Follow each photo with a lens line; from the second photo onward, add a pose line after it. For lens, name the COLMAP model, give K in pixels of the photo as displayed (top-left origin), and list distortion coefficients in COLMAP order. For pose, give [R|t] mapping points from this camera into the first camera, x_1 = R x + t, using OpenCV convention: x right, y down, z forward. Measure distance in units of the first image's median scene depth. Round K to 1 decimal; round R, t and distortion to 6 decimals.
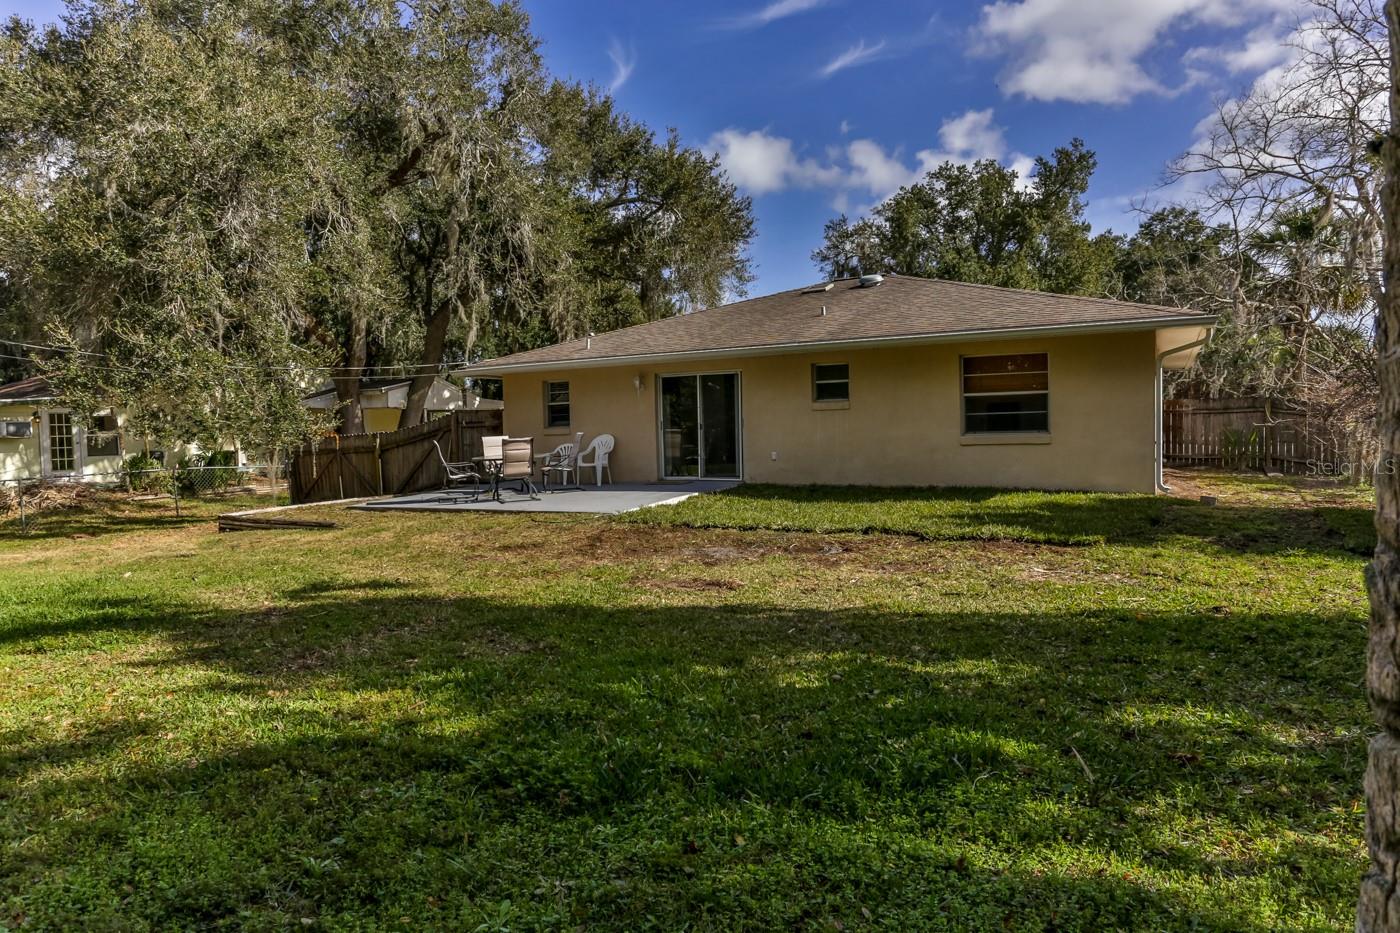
lens RADIAL K [[845.7, 0, 700.0], [0, 845.7, 466.5], [0, 0, 1]] dist [-0.033899, 0.000684]
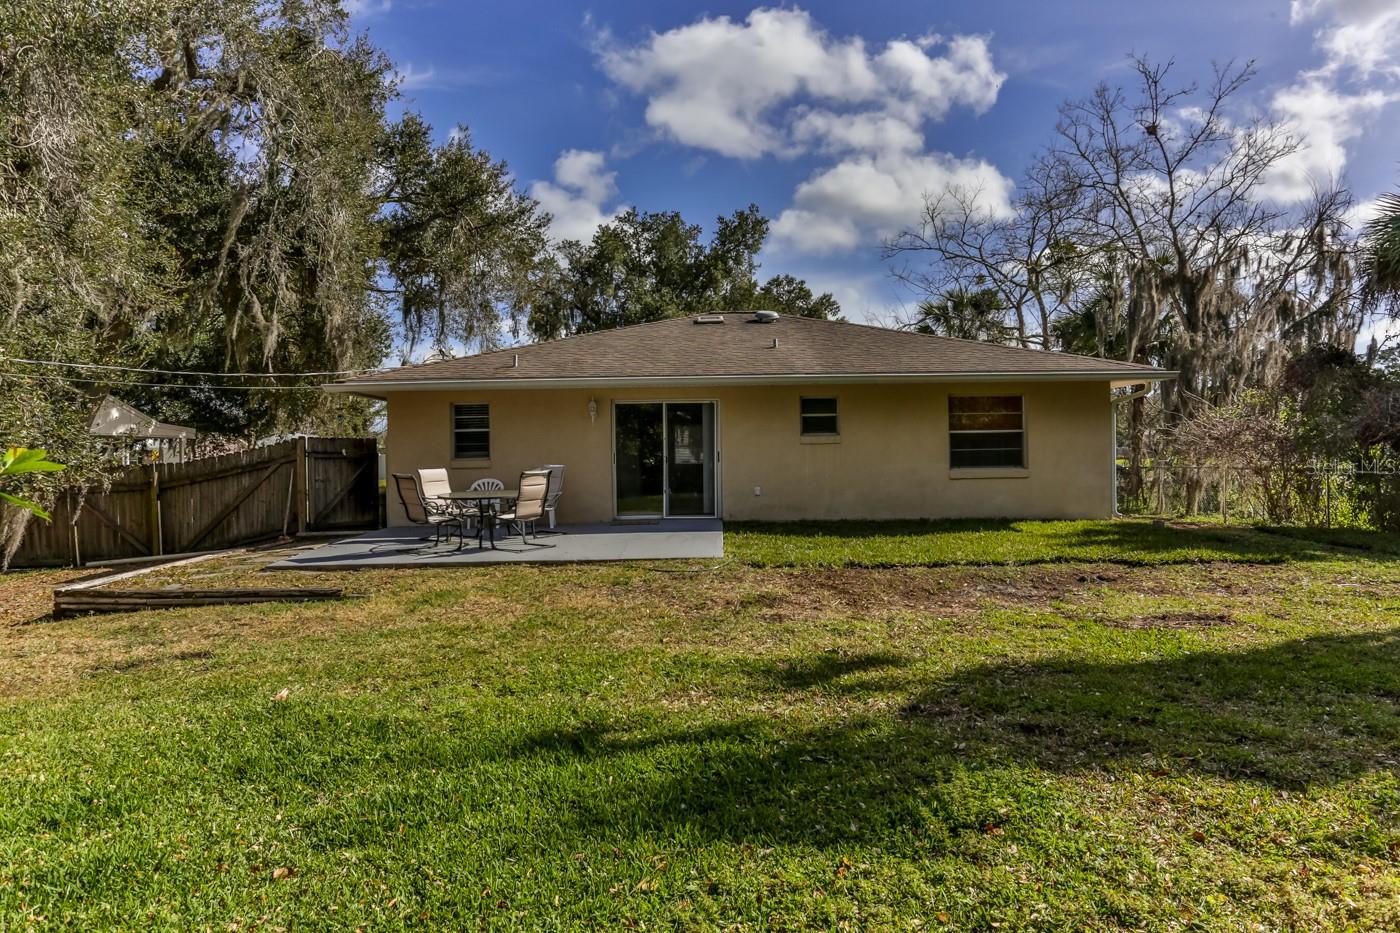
lens RADIAL K [[845.7, 0, 700.0], [0, 845.7, 466.5], [0, 0, 1]] dist [-0.033899, 0.000684]
pose [[0.881117, 0.006240, 0.472857, -0.391571], [0.014736, 0.999065, -0.040642, -0.002364], [-0.472668, 0.042778, 0.880201, 0.181903]]
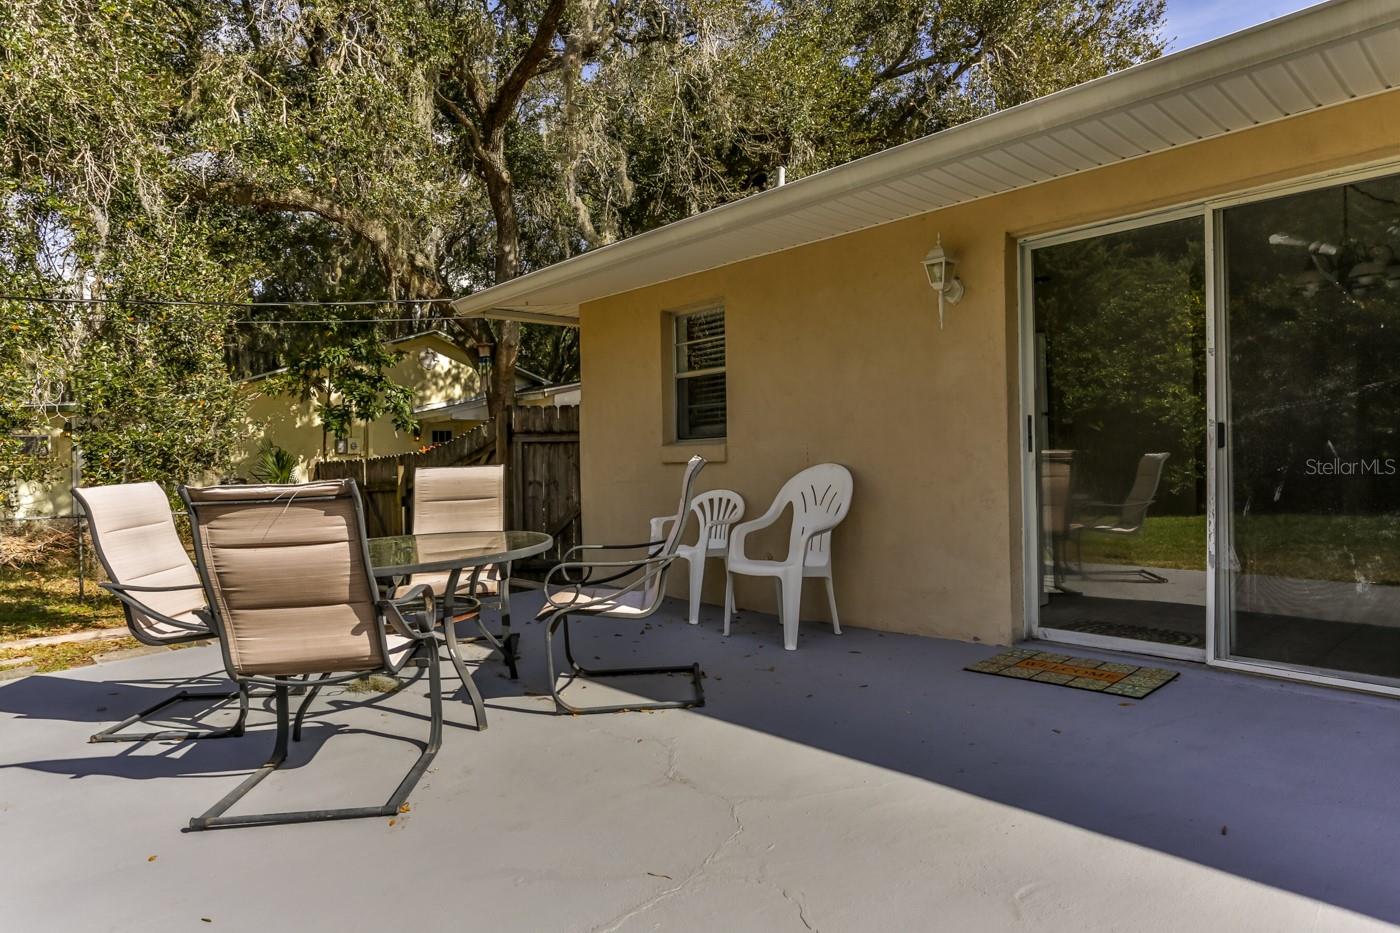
lens RADIAL K [[845.7, 0, 700.0], [0, 845.7, 466.5], [0, 0, 1]] dist [-0.033899, 0.000684]
pose [[0.942594, 0.010572, -0.333774, -0.055917], [-0.020381, 0.999457, -0.025898, -0.029489], [0.333318, 0.031214, 0.942297, 0.730377]]
